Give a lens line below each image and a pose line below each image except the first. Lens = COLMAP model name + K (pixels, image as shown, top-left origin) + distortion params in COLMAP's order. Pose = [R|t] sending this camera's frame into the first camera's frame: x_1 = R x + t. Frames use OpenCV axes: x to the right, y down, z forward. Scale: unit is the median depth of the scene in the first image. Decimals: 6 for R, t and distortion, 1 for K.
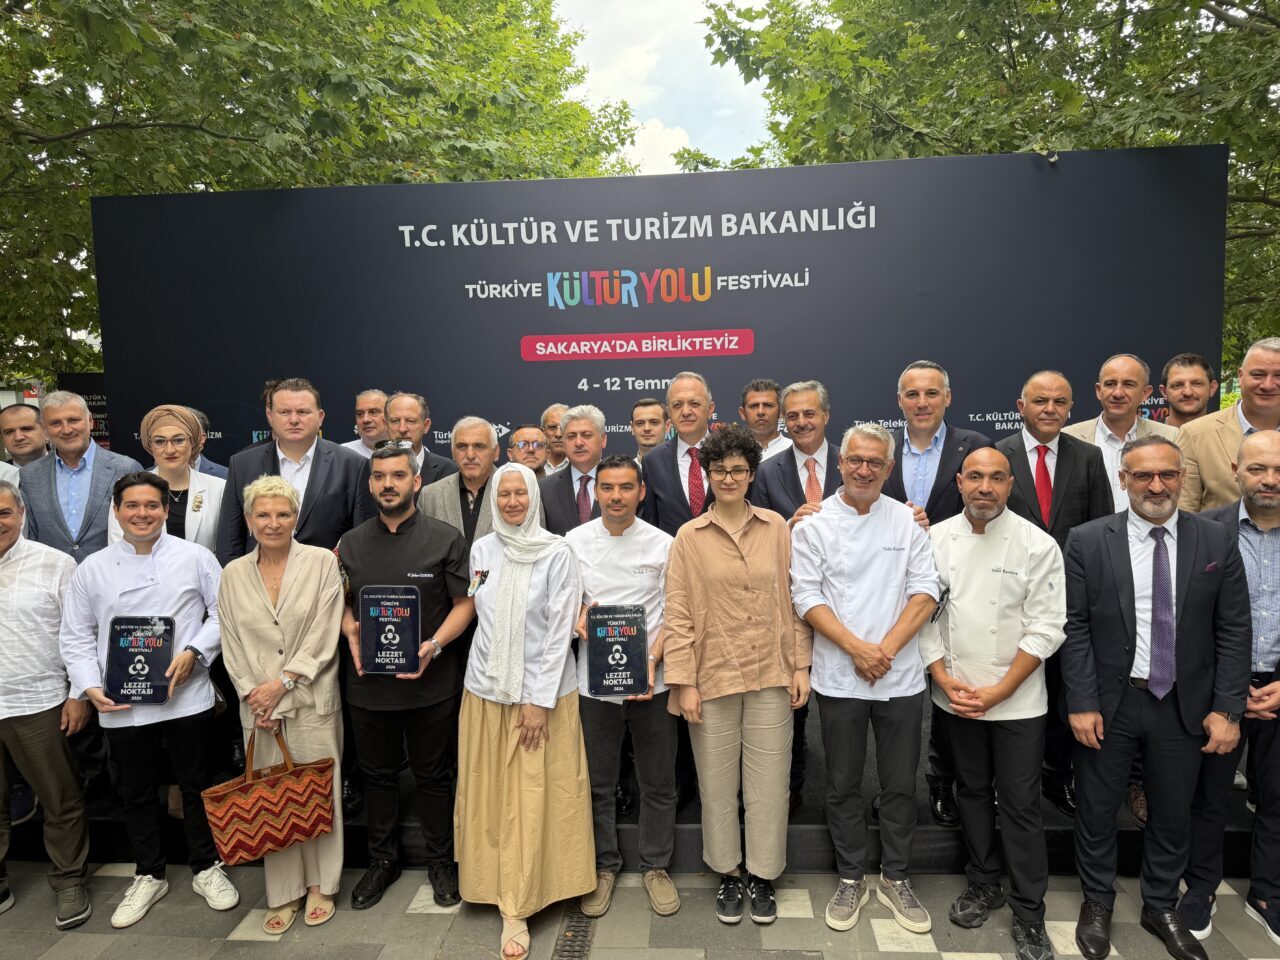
lens RADIAL K [[892.5, 0, 634.9], [0, 892.5, 478.6], [0, 0, 1]] dist [-0.007411, -0.009296]
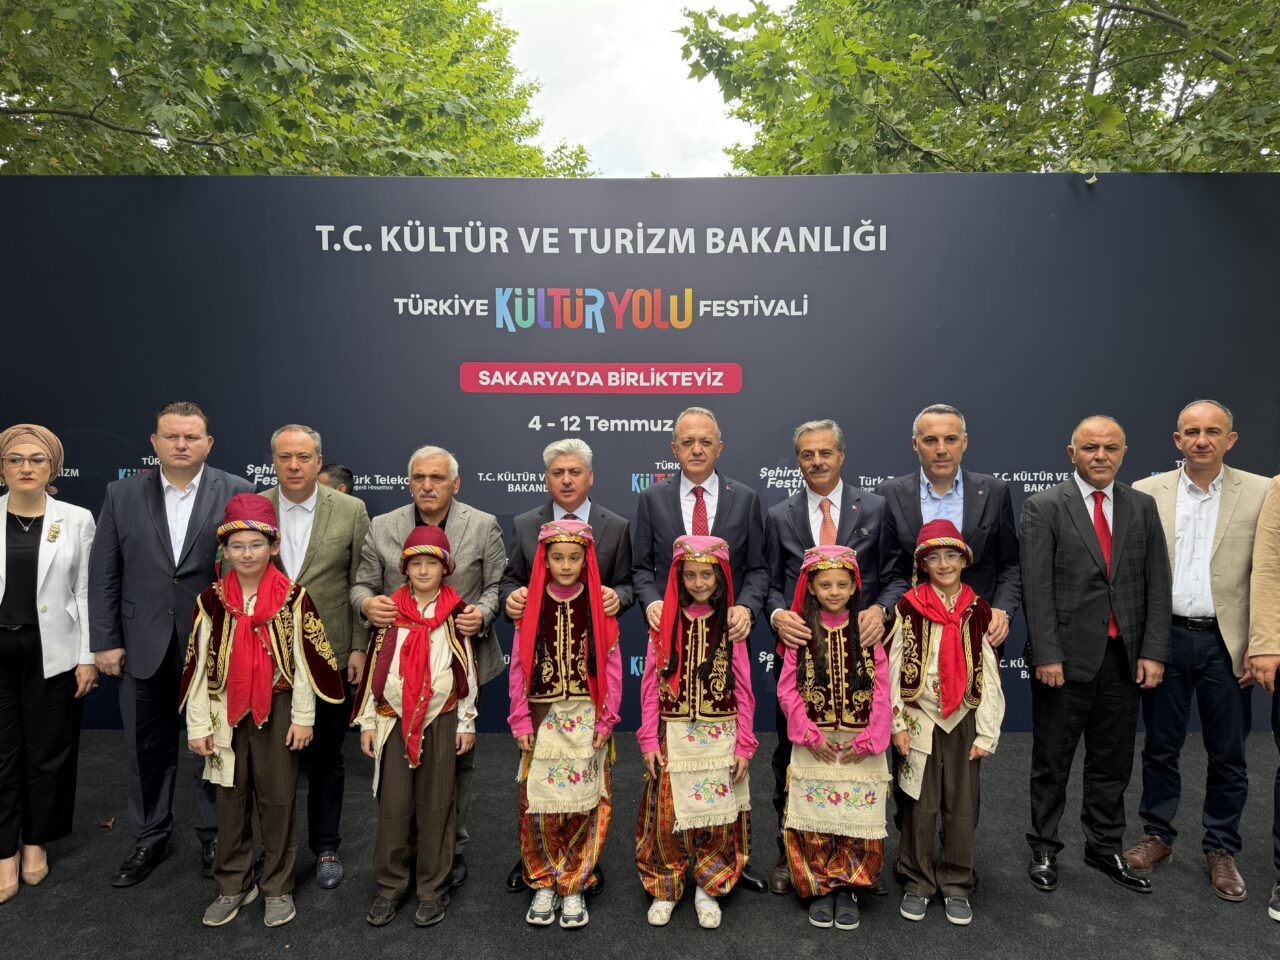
lens RADIAL K [[892.5, 0, 648.2], [0, 892.5, 487.5], [0, 0, 1]] dist [-0.007411, -0.009296]
pose [[0.996368, 0.028418, 0.080275, -0.018146], [-0.023267, 0.997654, -0.064379, 0.004477], [-0.081916, 0.062278, 0.994692, 0.175821]]
